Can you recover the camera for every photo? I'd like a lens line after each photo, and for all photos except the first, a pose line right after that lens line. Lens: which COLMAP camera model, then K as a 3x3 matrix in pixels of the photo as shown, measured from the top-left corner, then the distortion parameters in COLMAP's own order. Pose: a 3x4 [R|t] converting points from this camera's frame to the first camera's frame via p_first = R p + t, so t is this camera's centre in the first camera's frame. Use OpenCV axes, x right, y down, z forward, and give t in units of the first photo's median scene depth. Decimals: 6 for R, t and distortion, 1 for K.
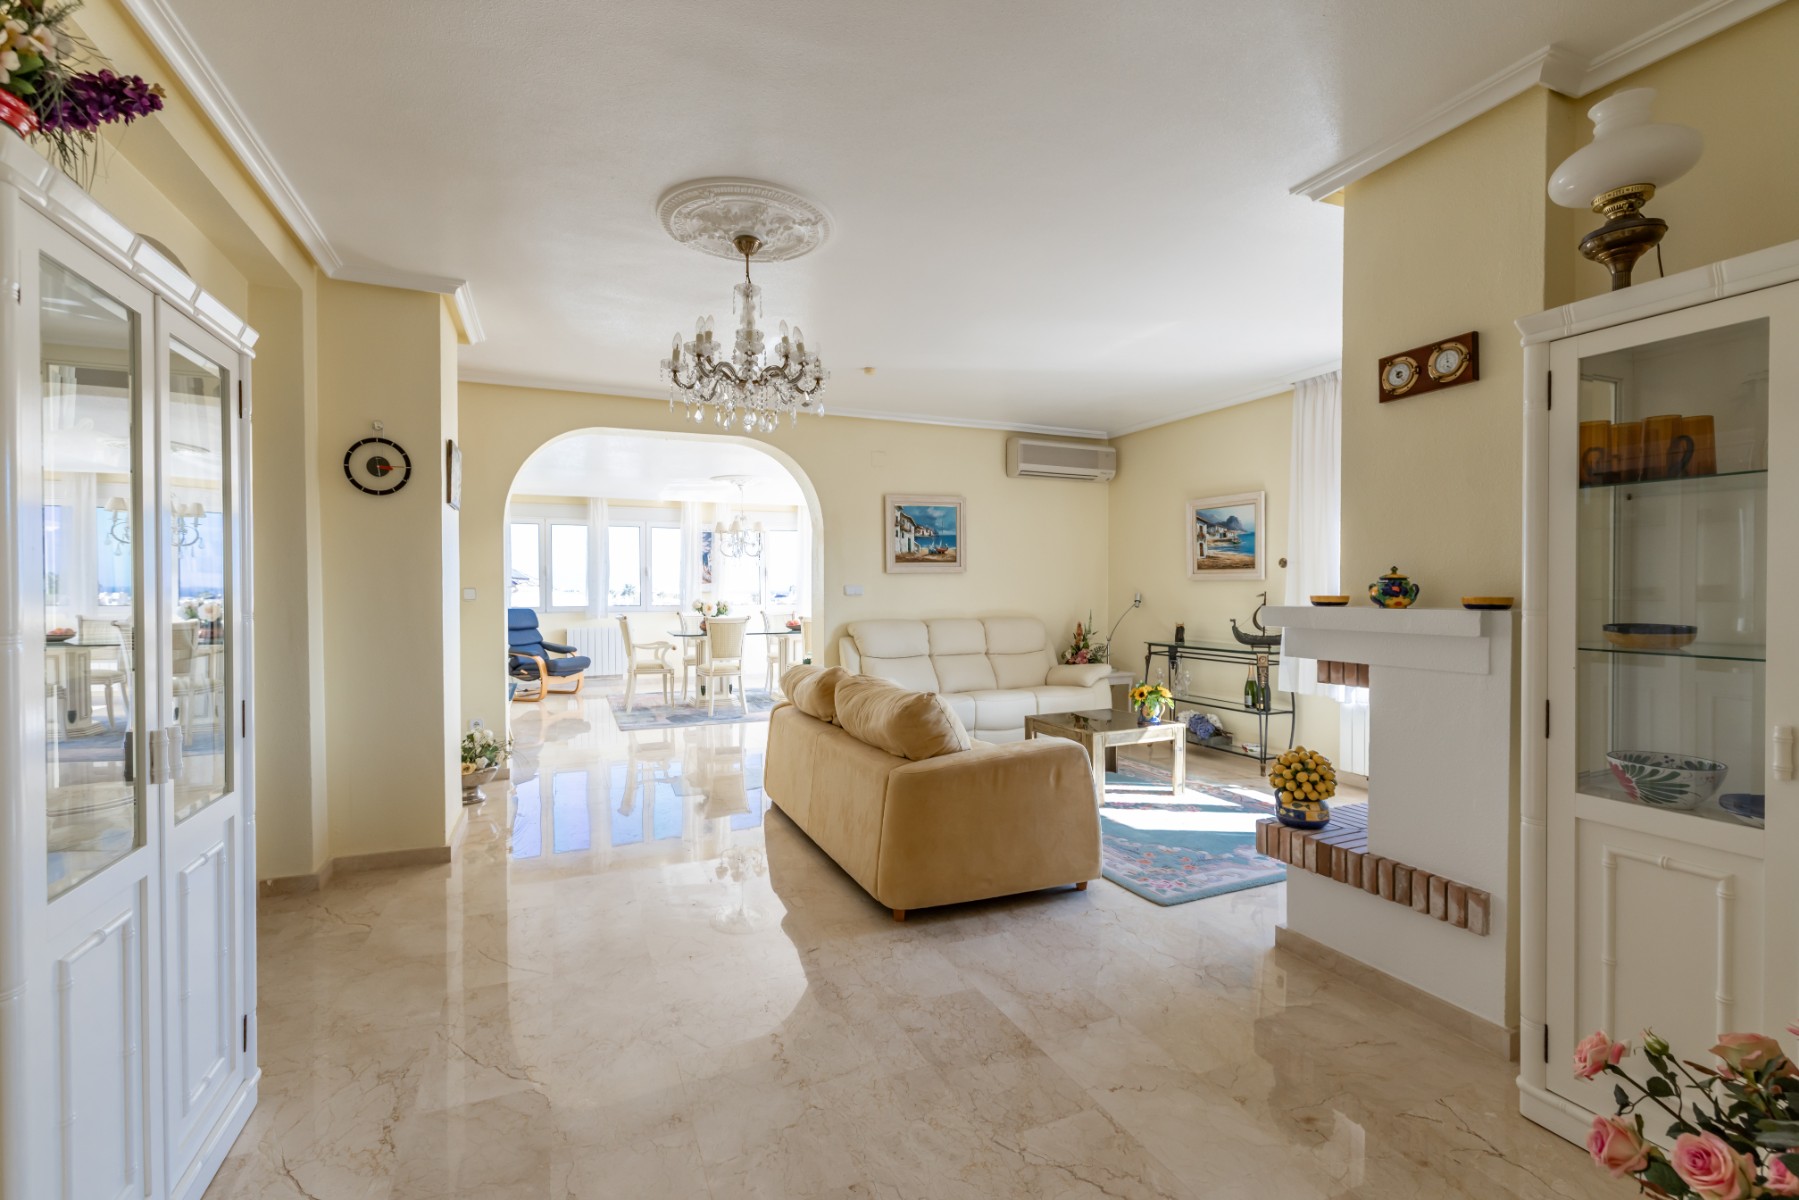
lens RADIAL K [[781.0, 0, 901.7], [0, 781.0, 603.3], [0, 0, 1]] dist [-0.001214, 0.000248]
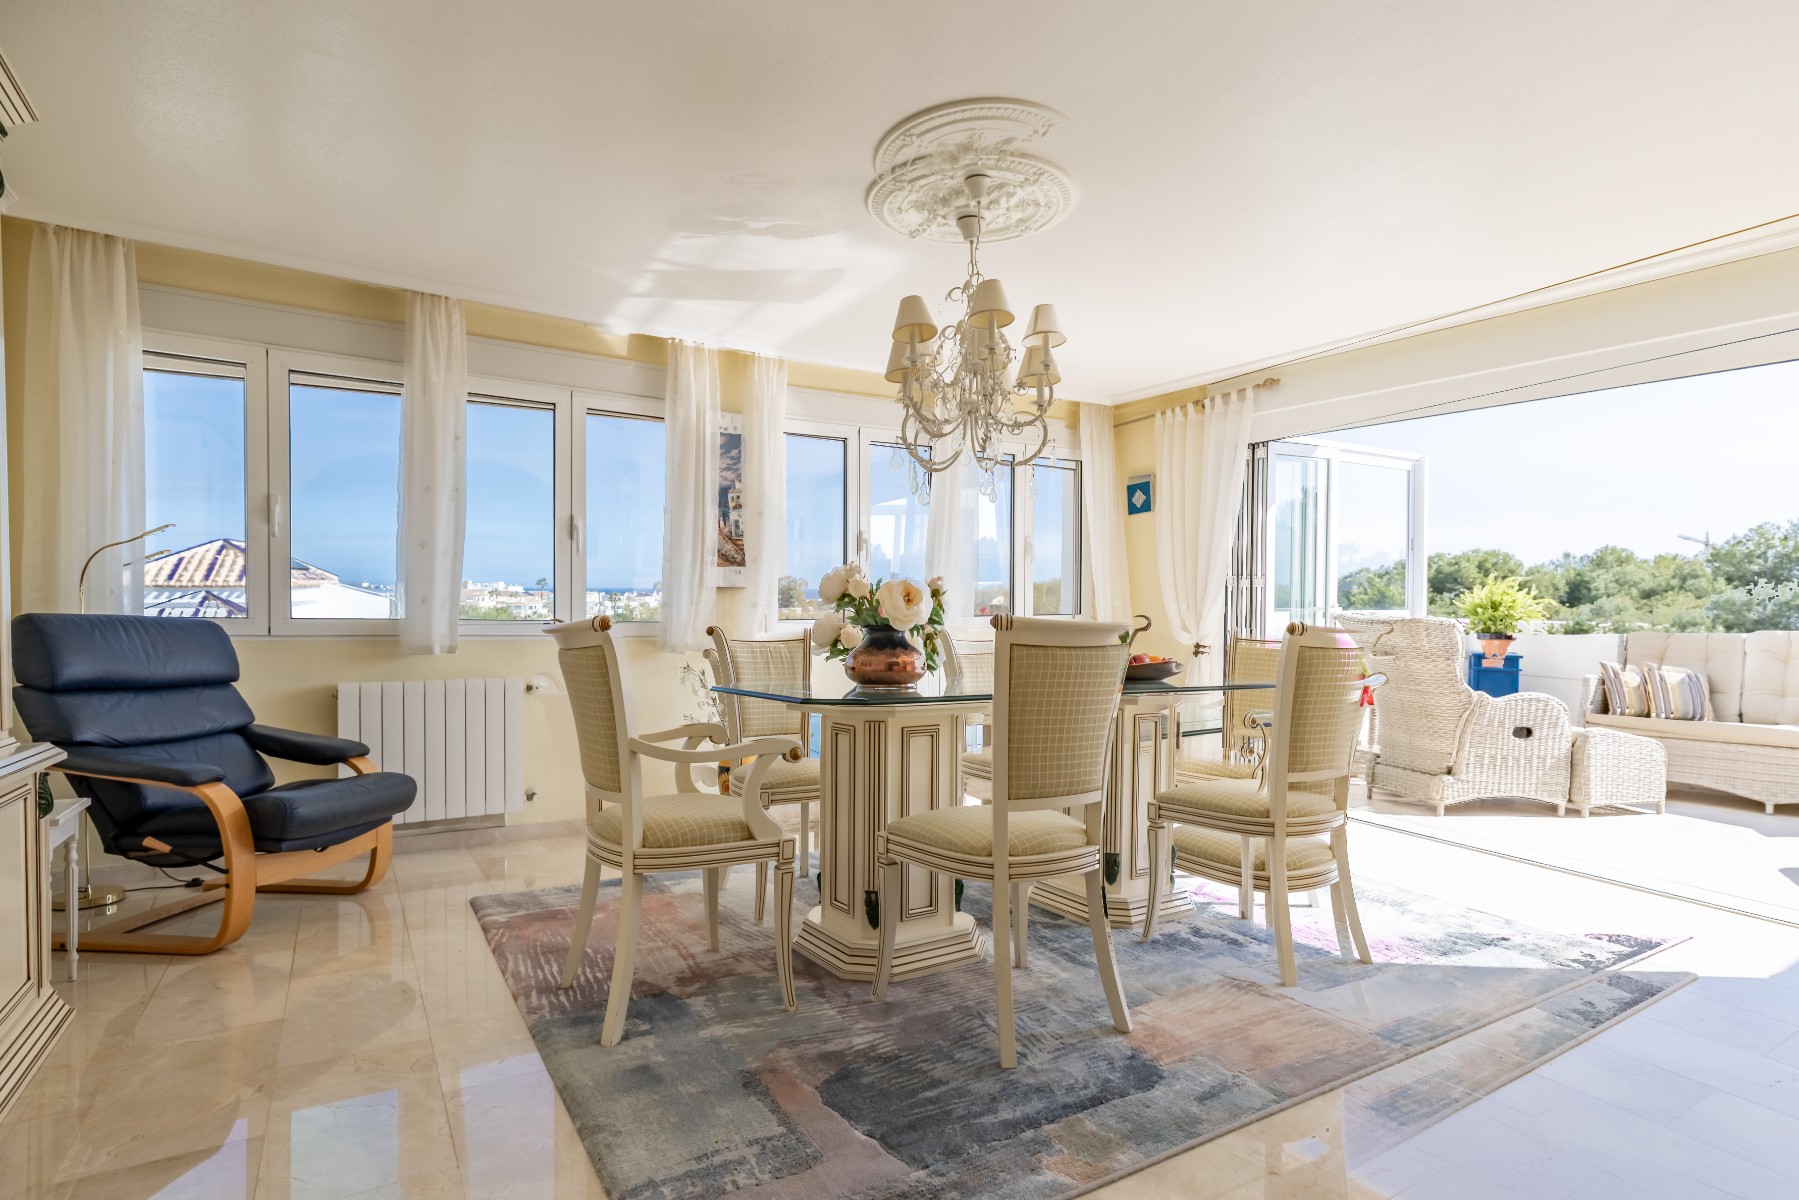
lens RADIAL K [[917.8, 0, 896.5], [0, 917.8, 638.7], [0, 0, 1]] dist [-0.000631, 0.000276]
pose [[0.992319, -0.003278, 0.123665, -0.362637], [0.005581, 0.999817, -0.018285, 0.032688], [-0.123582, 0.018834, 0.992156, 0.875588]]
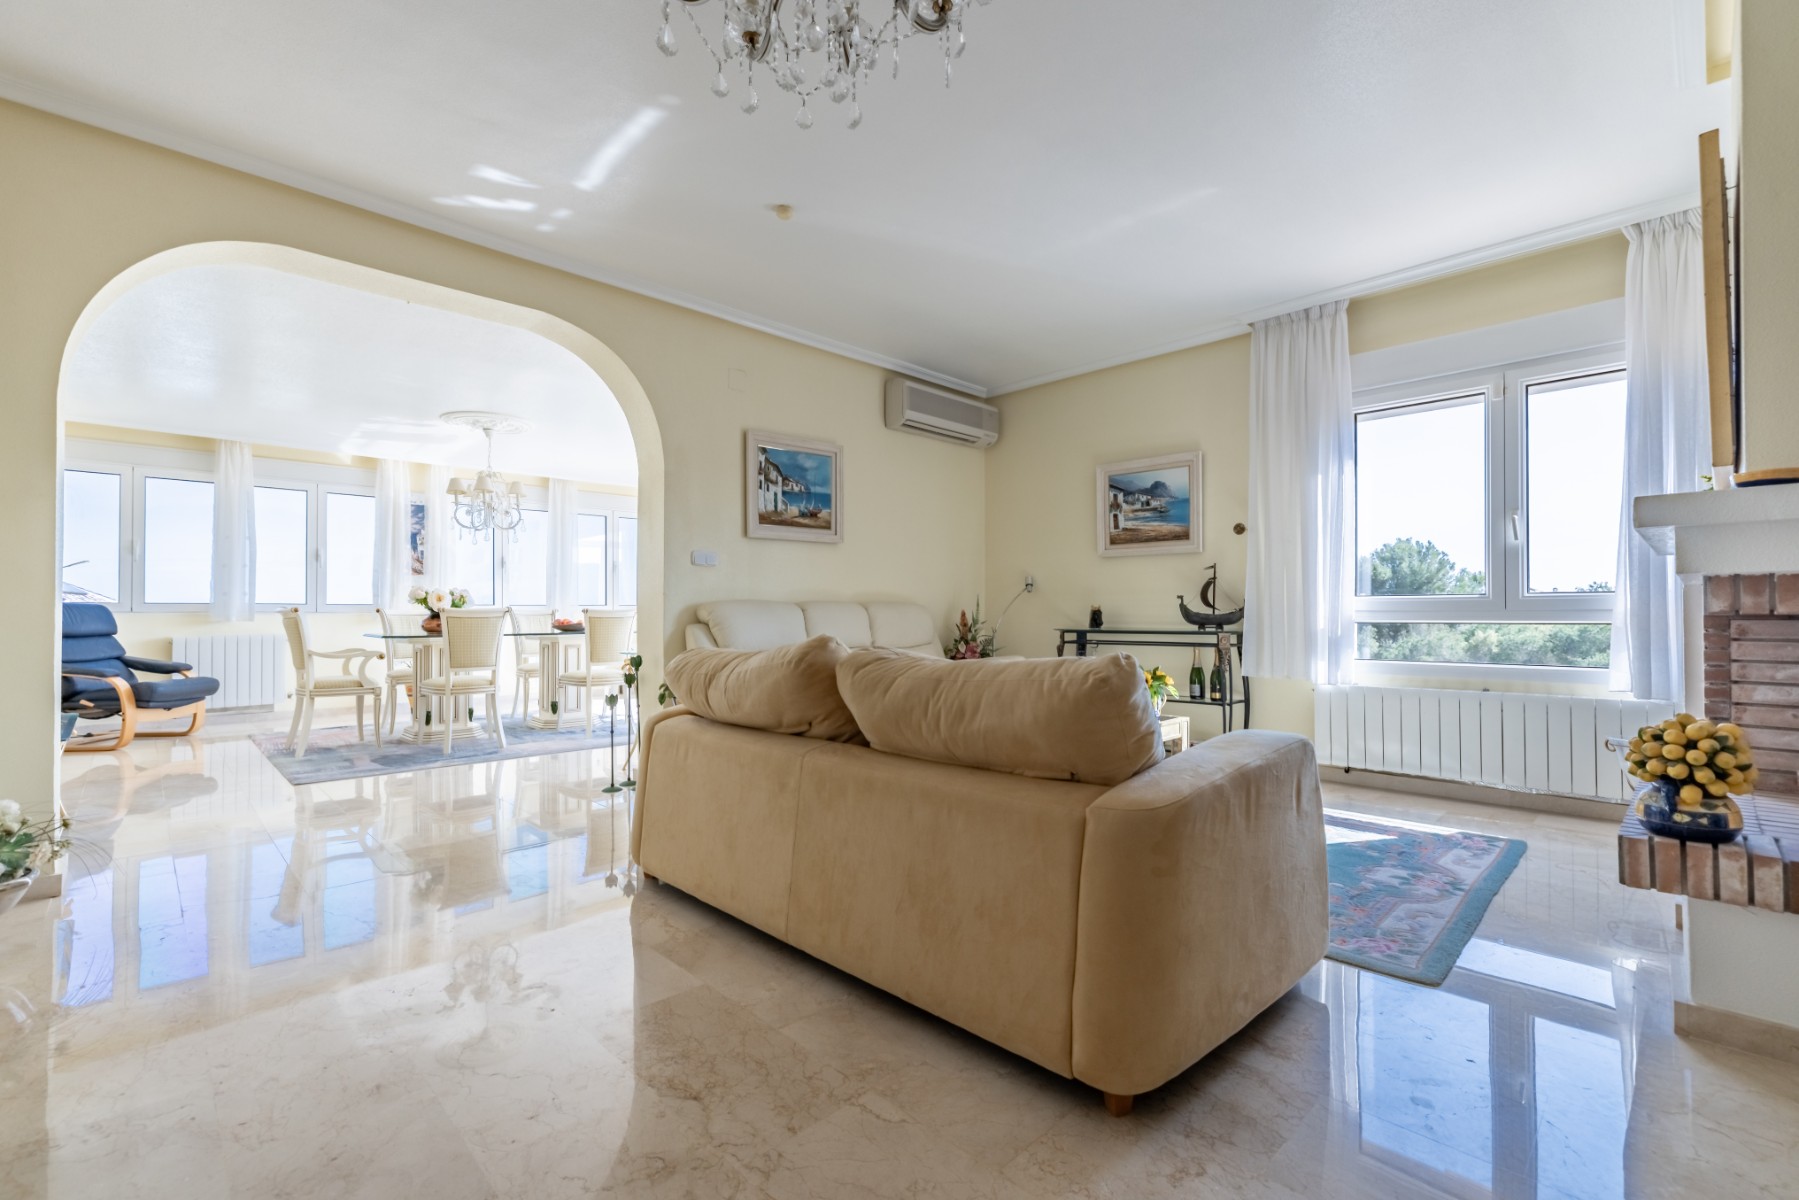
lens RADIAL K [[781.0, 0, 901.7], [0, 781.0, 603.3], [0, 0, 1]] dist [-0.001214, 0.000248]
pose [[0.934287, 0.003753, 0.356502, -0.139007], [0.007837, 0.999487, -0.031059, 0.044599], [-0.356436, 0.031812, 0.933778, 0.261633]]
